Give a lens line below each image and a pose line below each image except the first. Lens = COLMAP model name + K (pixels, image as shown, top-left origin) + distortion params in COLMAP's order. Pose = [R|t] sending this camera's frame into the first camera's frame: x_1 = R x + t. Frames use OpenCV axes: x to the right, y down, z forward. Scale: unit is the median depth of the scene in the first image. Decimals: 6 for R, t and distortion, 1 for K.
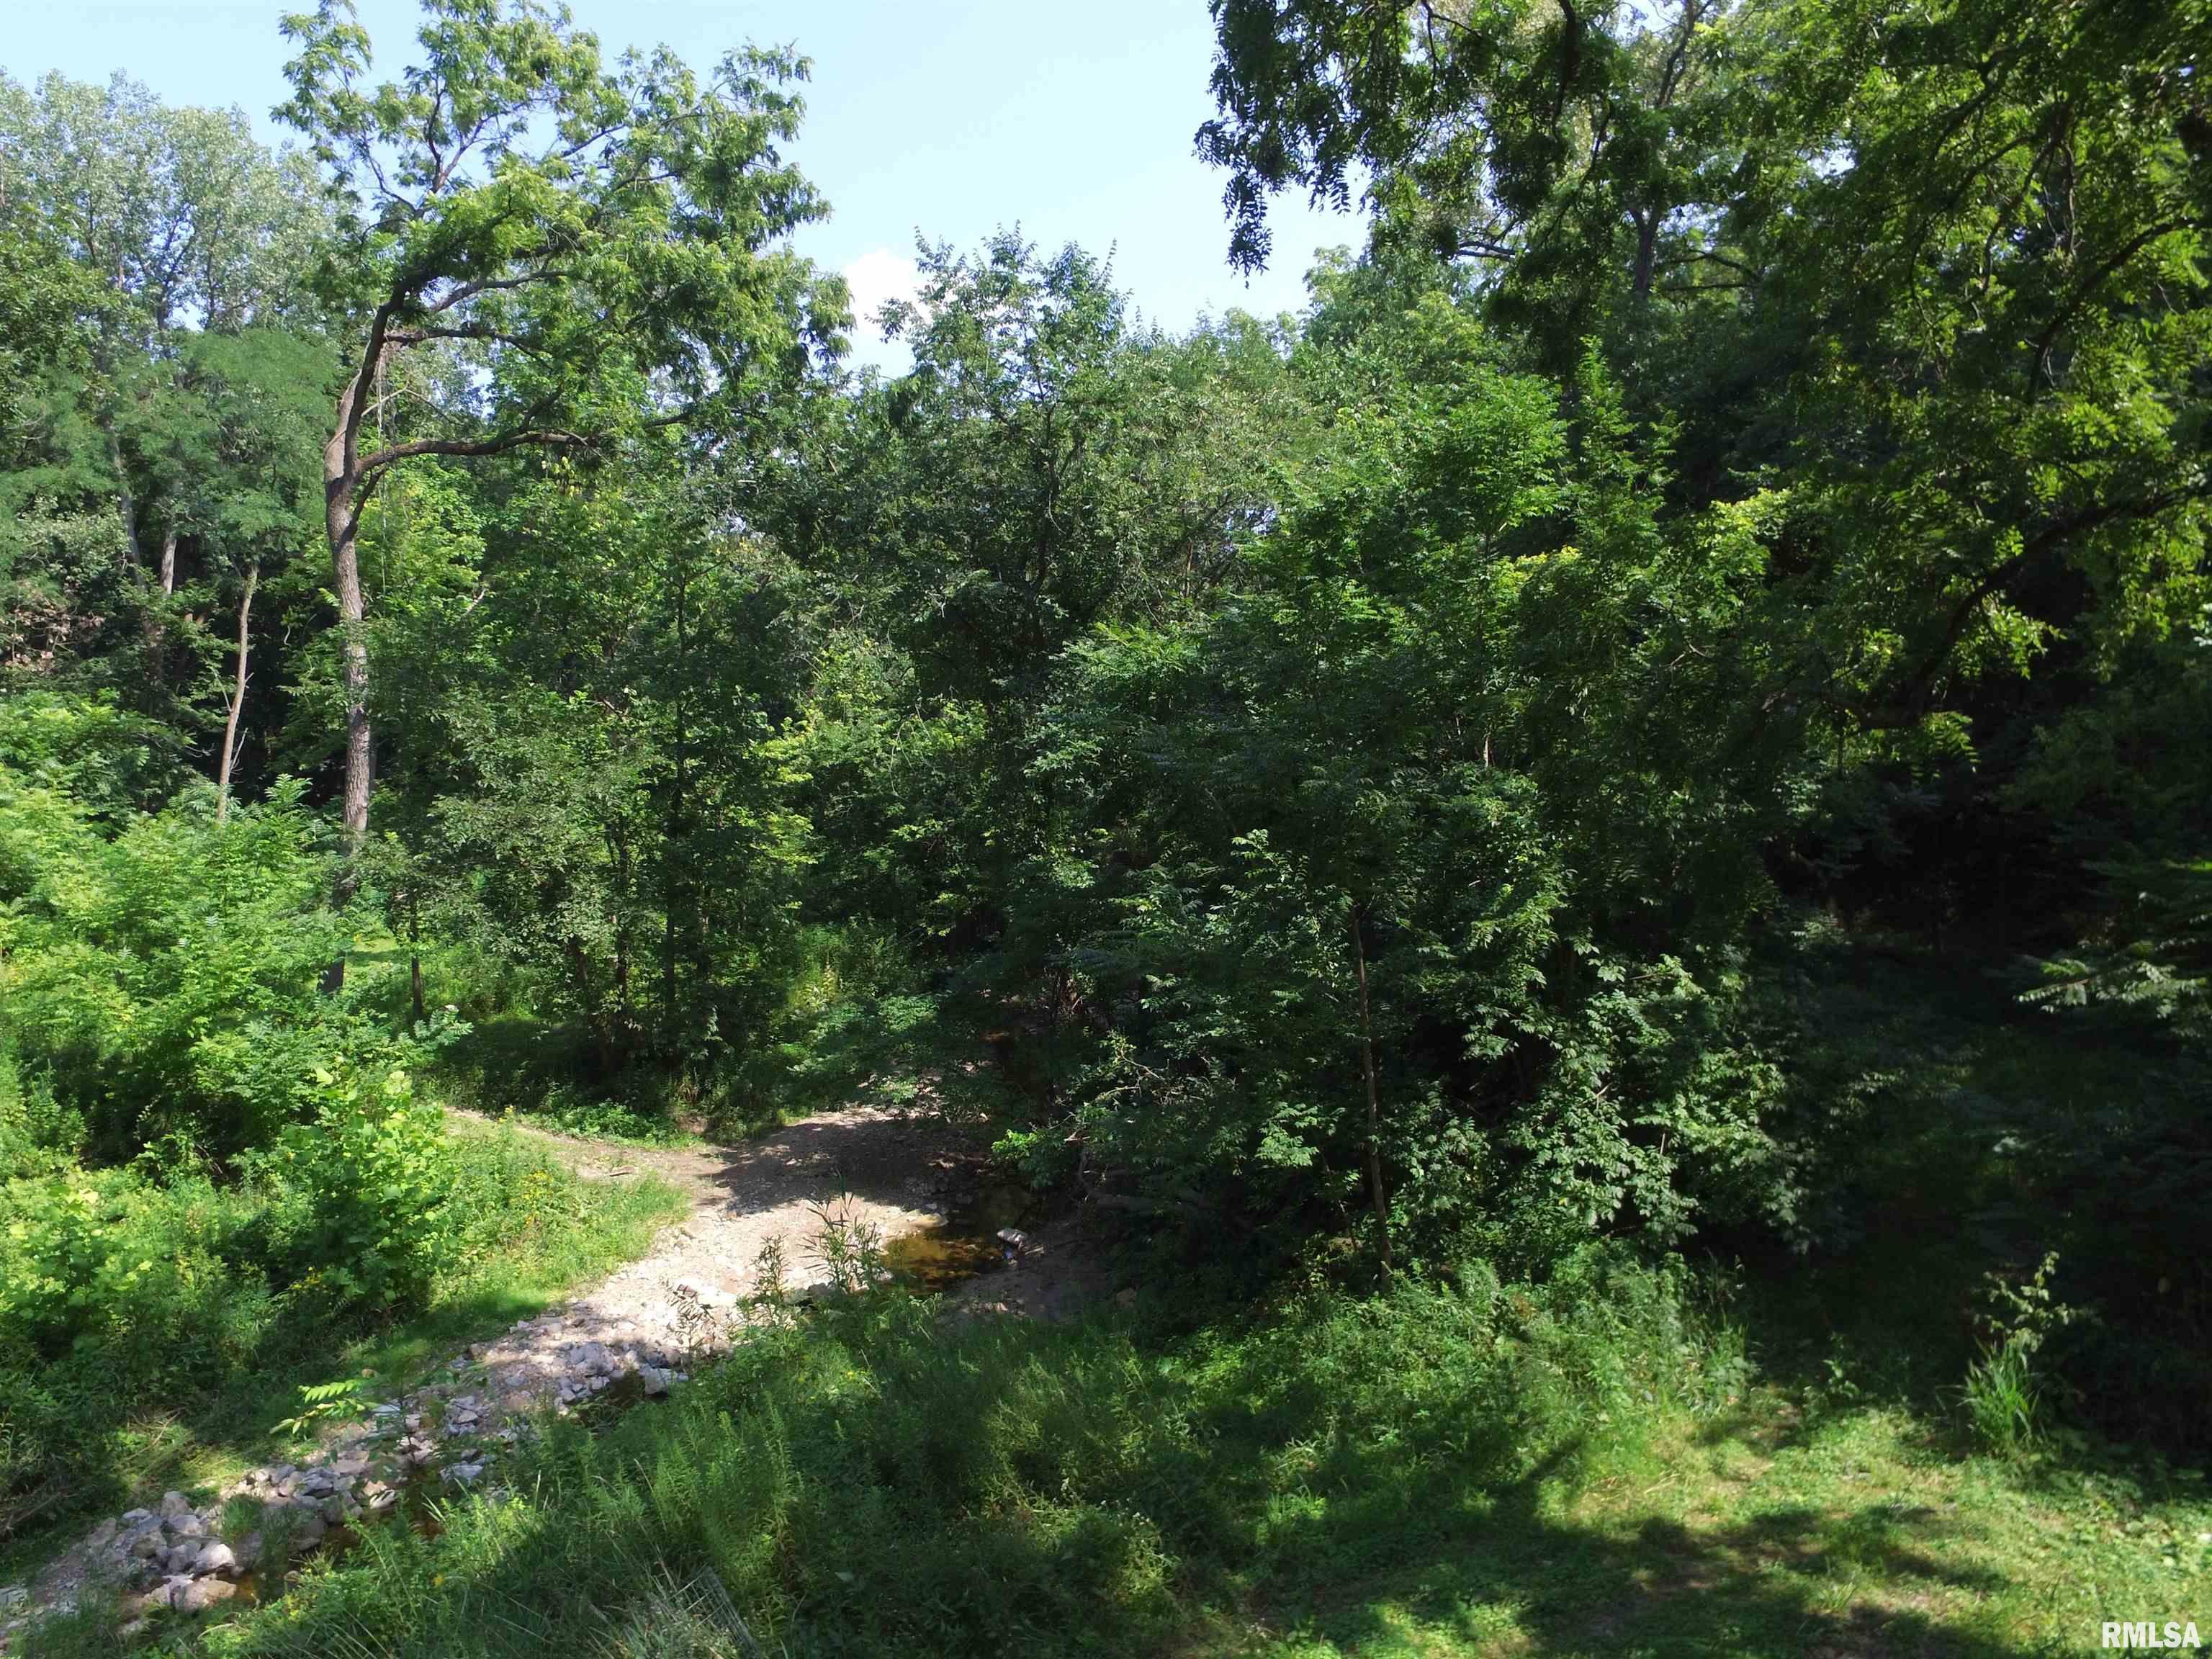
lens RADIAL K [[1491.9, 0, 1096.1], [0, 1491.9, 852.1], [0, 0, 1]] dist [-0.004638, -0.008313]
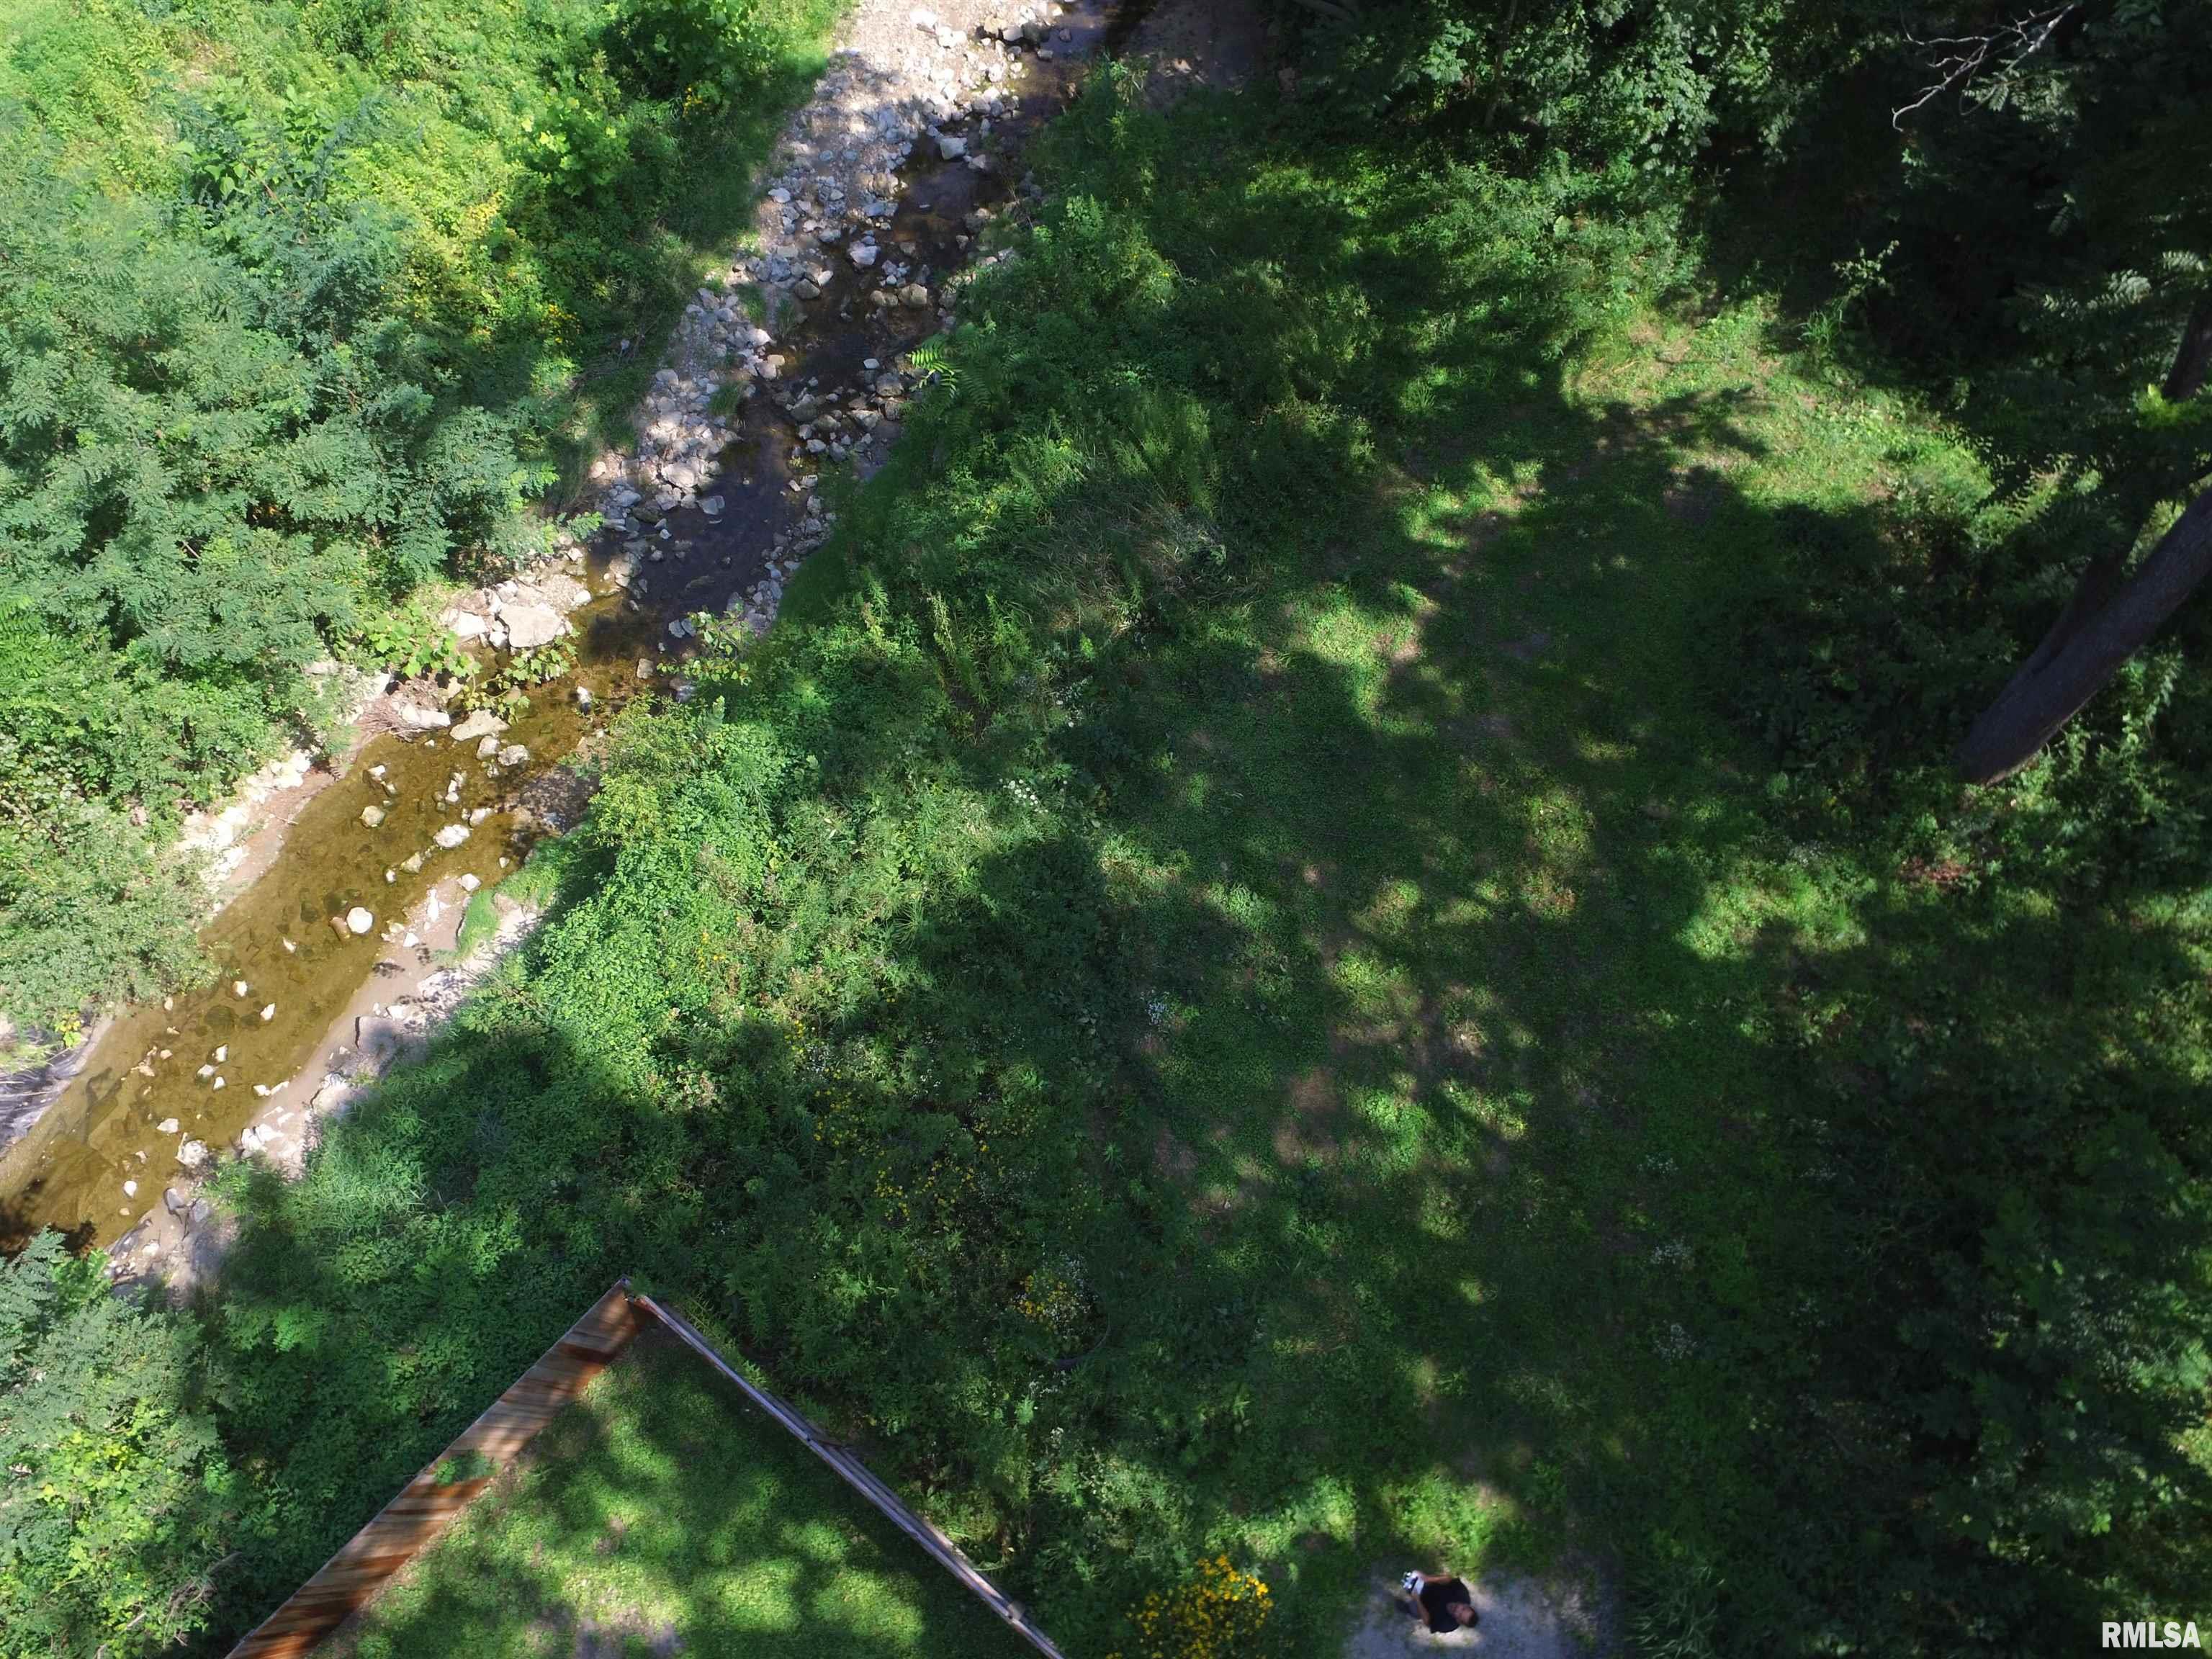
lens RADIAL K [[1550.5, 0, 1104.7], [0, 1550.5, 837.7], [0, 0, 1]] dist [0.003210, -0.009843]
pose [[0.998985, -0.027140, 0.035950, -0.210079], [-0.018189, 0.487088, 0.873163, -0.568290], [-0.041208, -0.872931, 0.486100, -0.257214]]
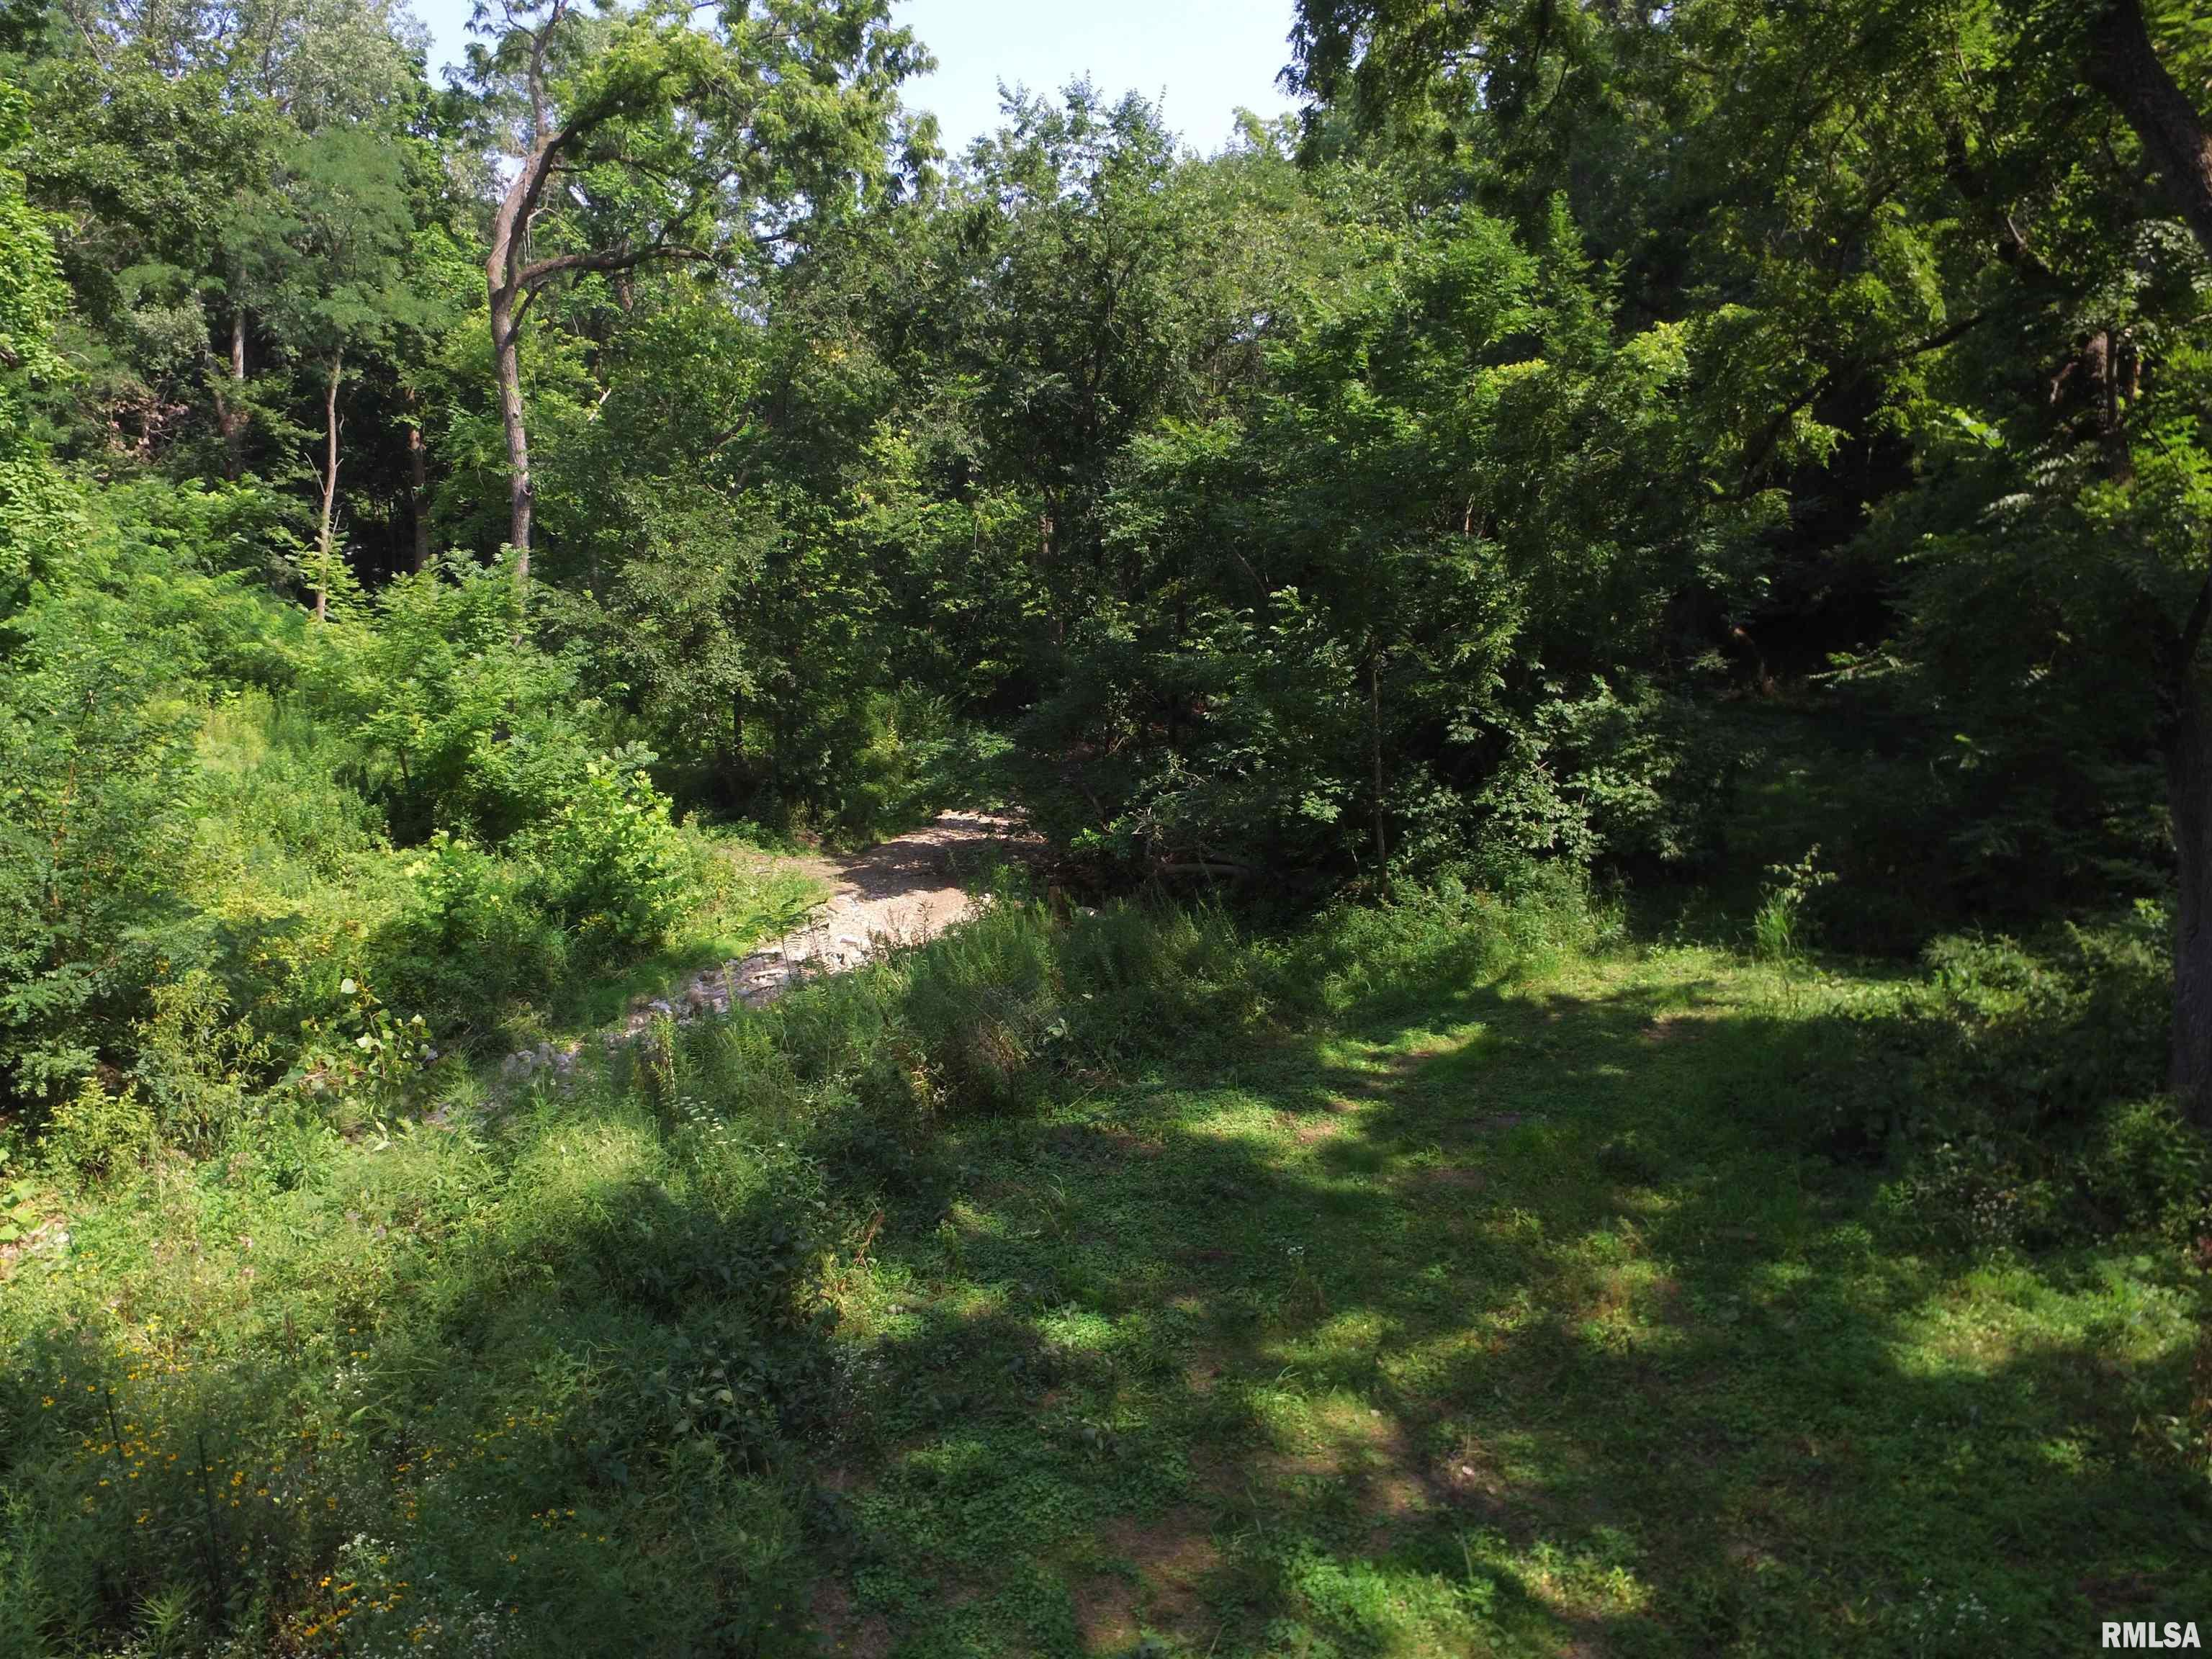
lens RADIAL K [[1491.9, 0, 1099.7], [0, 1491.9, 847.9], [0, 0, 1]] dist [-0.004638, -0.008313]
pose [[0.999763, -0.002930, 0.021551, -0.090153], [-0.000003, 0.990870, 0.134823, 0.037379], [-0.021749, -0.134791, 0.990635, -0.326183]]
